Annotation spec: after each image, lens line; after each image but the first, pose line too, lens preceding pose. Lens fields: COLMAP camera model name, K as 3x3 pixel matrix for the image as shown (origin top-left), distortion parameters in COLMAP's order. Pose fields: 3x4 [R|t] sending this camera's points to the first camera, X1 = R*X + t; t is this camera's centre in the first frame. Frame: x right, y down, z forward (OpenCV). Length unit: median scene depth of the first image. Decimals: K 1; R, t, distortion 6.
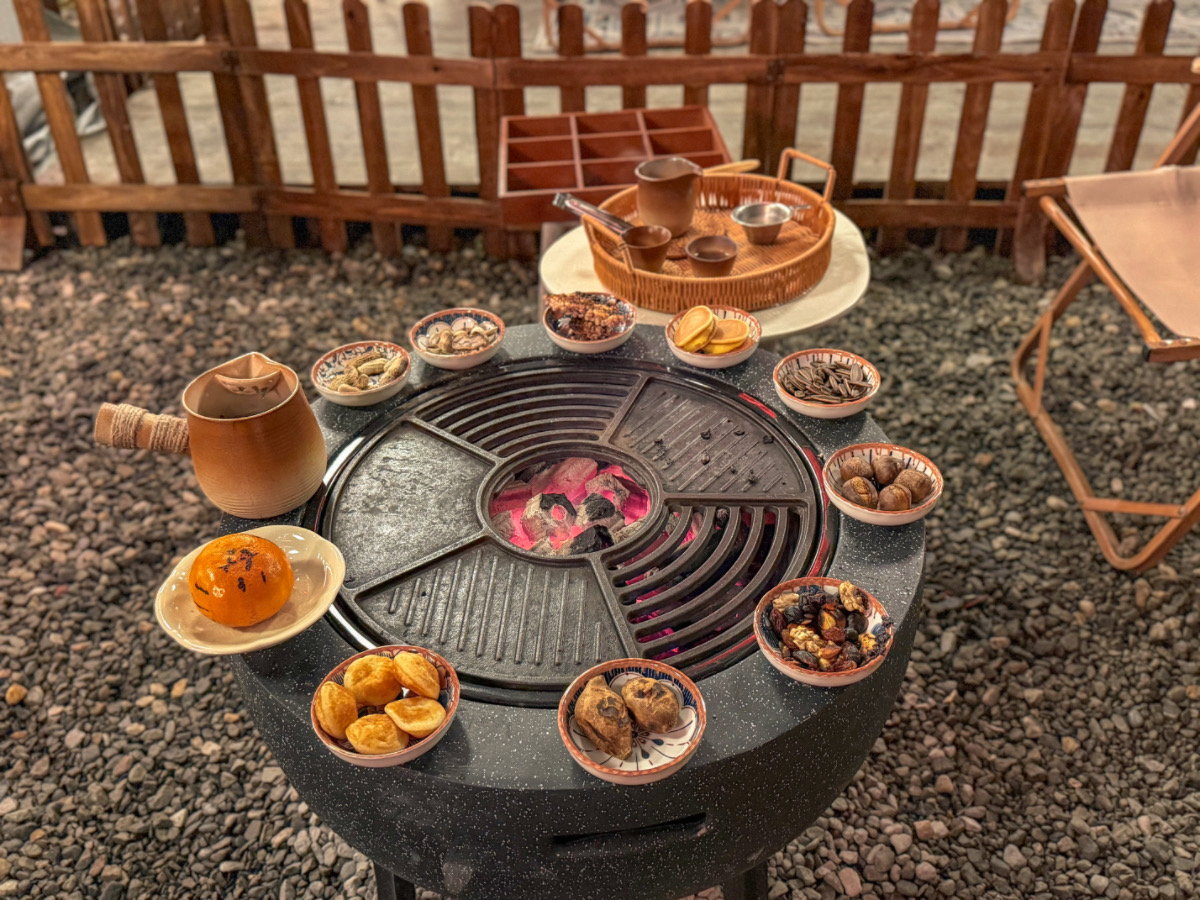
lens RADIAL K [[1090.2, 0, 600.0], [0, 1090.2, 450.0], [0, 0, 1]] dist [-0.065736, -0.005829]
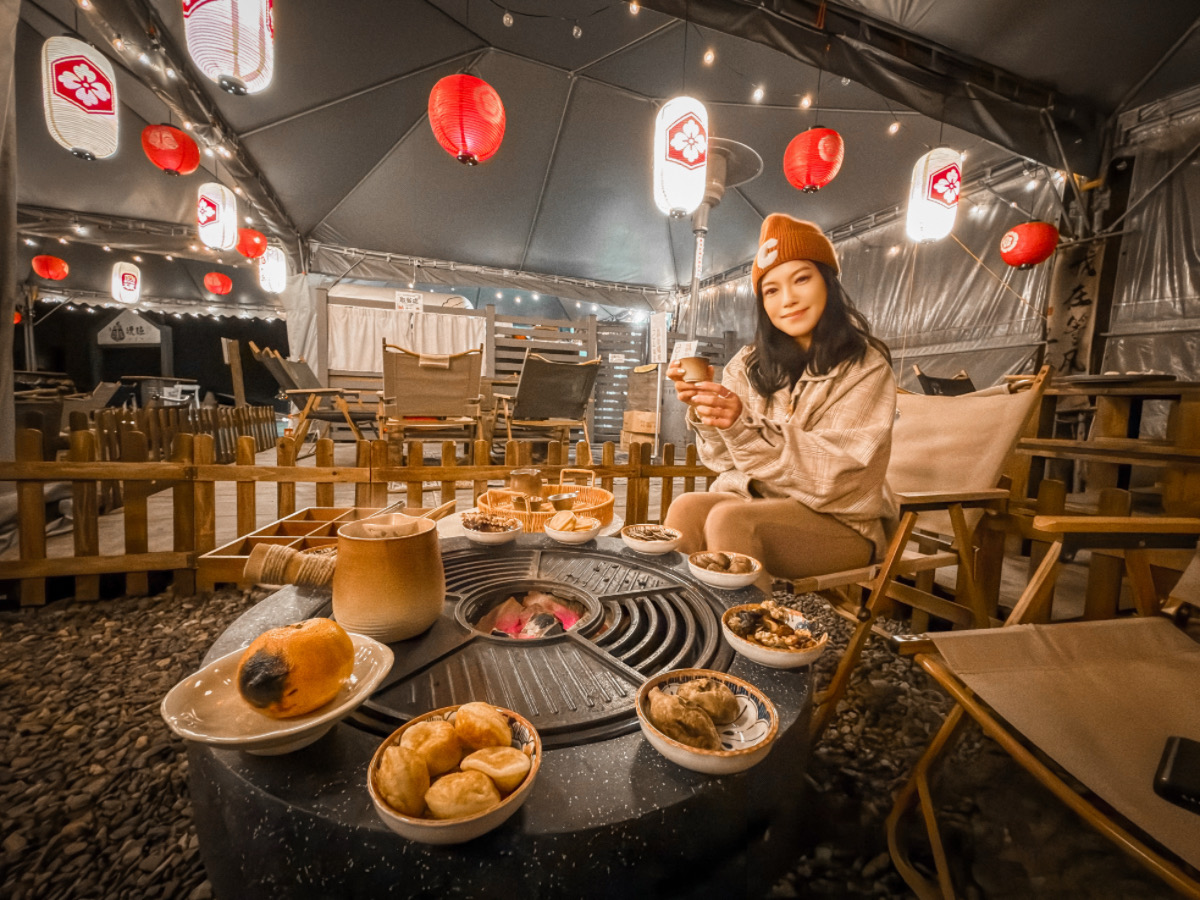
lens RADIAL K [[485.6, 0, 600.0], [0, 485.6, 450.0], [0, 0, 1]] dist [0.001446, -0.000099]
pose [[0.911706, 0.028312, 0.409867, -0.071148], [0.174295, 0.876745, -0.448262, 0.056200], [-0.372040, 0.480121, 0.794399, 0.136190]]
